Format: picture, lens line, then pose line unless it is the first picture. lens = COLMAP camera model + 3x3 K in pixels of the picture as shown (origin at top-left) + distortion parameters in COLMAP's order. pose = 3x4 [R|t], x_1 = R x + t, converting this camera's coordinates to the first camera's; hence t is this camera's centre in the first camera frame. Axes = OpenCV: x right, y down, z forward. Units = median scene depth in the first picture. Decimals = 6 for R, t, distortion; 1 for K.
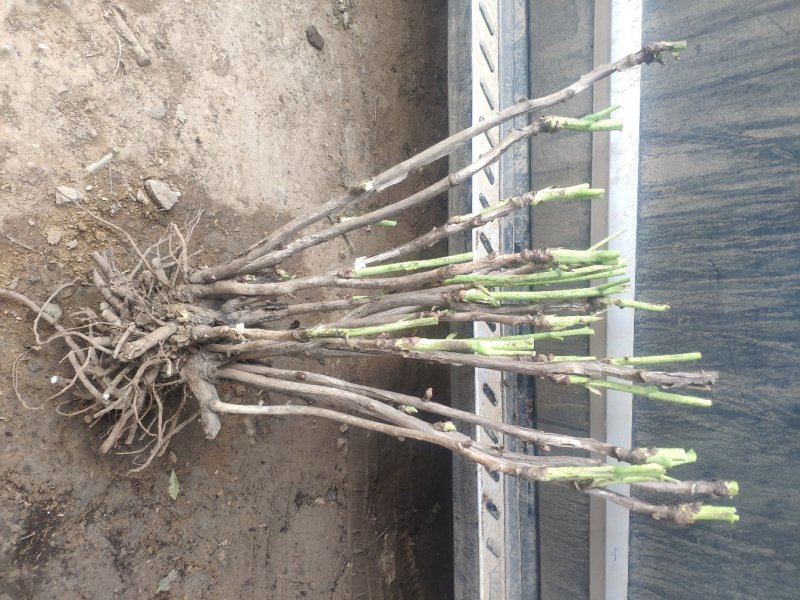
lens RADIAL K [[614.4, 0, 408.0], [0, 614.4, 305.3], [0, 0, 1]] dist [0.001212, -0.032418]
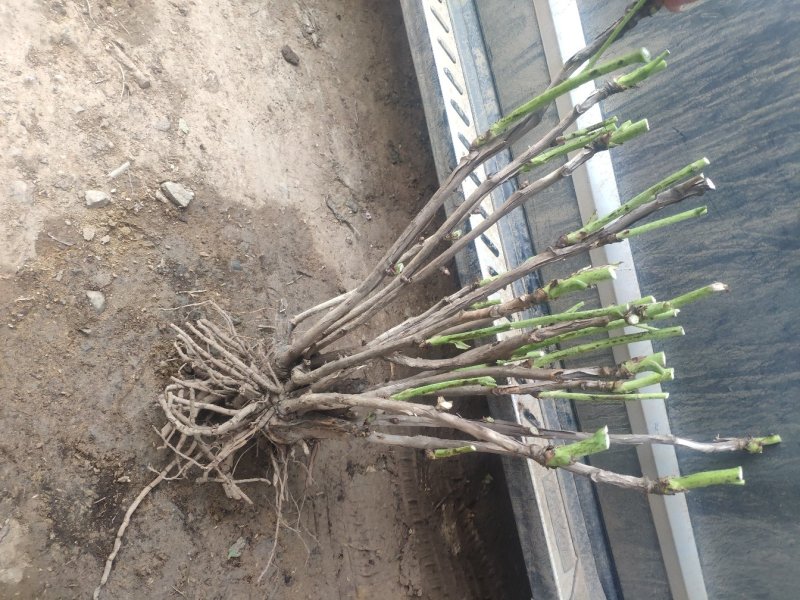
lens RADIAL K [[614.4, 0, 405.5], [0, 614.4, 308.3], [0, 0, 1]] dist [0.001212, -0.032418]
pose [[0.980078, -0.196552, -0.028530, -0.005440], [0.191758, 0.973853, -0.121813, 0.257087], [0.051727, 0.113915, 0.992143, -0.063567]]
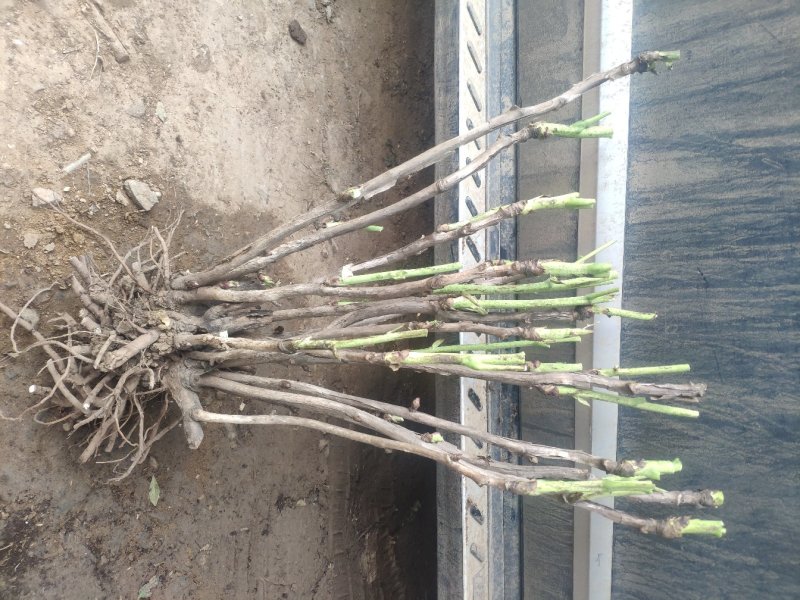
lens RADIAL K [[614.4, 0, 397.9], [0, 614.4, 302.8], [0, 0, 1]] dist [0.001212, -0.032418]
pose [[0.999730, 0.004654, 0.022756, -0.015813], [-0.005057, 0.999831, 0.017685, -0.030970], [-0.022670, -0.017795, 0.999585, 0.012893]]
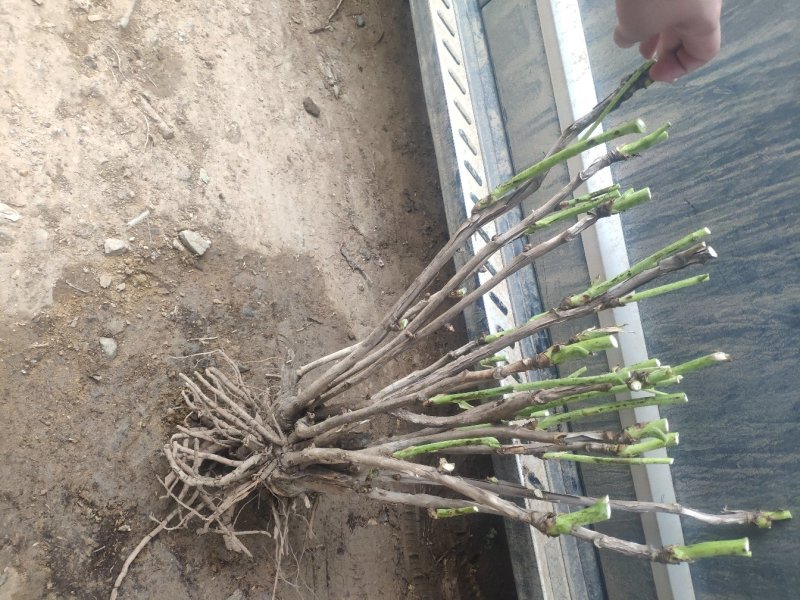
lens RADIAL K [[614.4, 0, 402.9], [0, 614.4, 306.2], [0, 0, 1]] dist [0.001212, -0.032418]
pose [[0.985728, -0.161082, -0.048909, 0.018586], [0.150279, 0.972929, -0.175569, 0.209904], [0.075866, 0.165713, 0.983251, -0.076131]]
